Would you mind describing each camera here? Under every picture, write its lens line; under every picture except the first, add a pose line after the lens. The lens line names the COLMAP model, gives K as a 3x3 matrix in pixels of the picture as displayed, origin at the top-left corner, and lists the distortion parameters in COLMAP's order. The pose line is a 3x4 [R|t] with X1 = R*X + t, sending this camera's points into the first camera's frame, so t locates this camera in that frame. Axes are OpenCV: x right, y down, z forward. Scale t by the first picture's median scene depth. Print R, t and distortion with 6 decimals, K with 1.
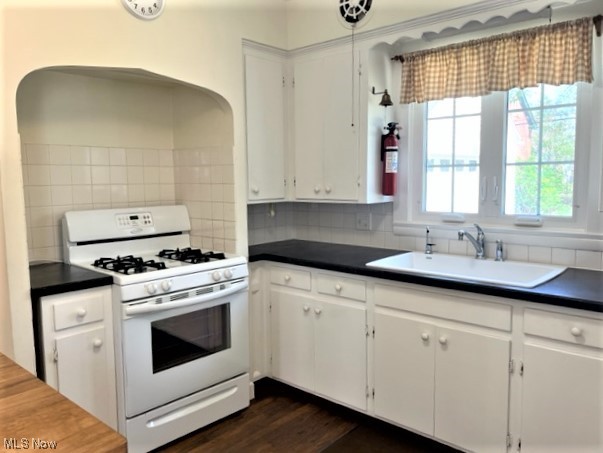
lens RADIAL K [[481.2, 0, 301.5], [0, 481.2, 226.5], [0, 0, 1]] dist [0.066451, -0.092622]
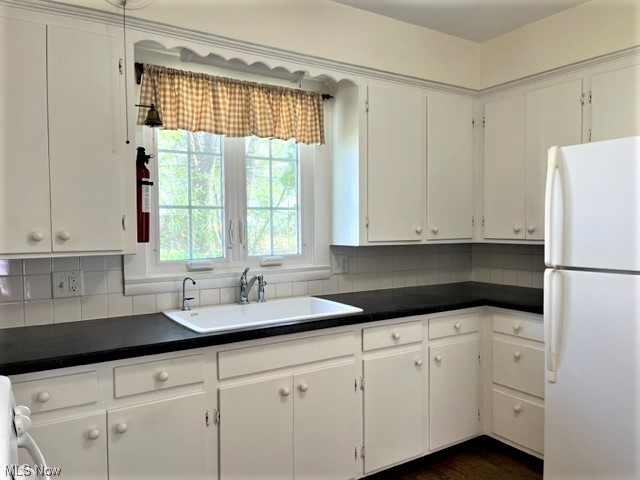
lens RADIAL K [[486.1, 0, 321.5], [0, 486.1, 244.6], [0, 0, 1]] dist [0.067560, -0.091265]
pose [[0.266670, -0.029979, 0.963322, -0.533112], [0.103850, 0.994590, 0.002203, -0.037531], [-0.958176, 0.099454, 0.268341, 0.585366]]
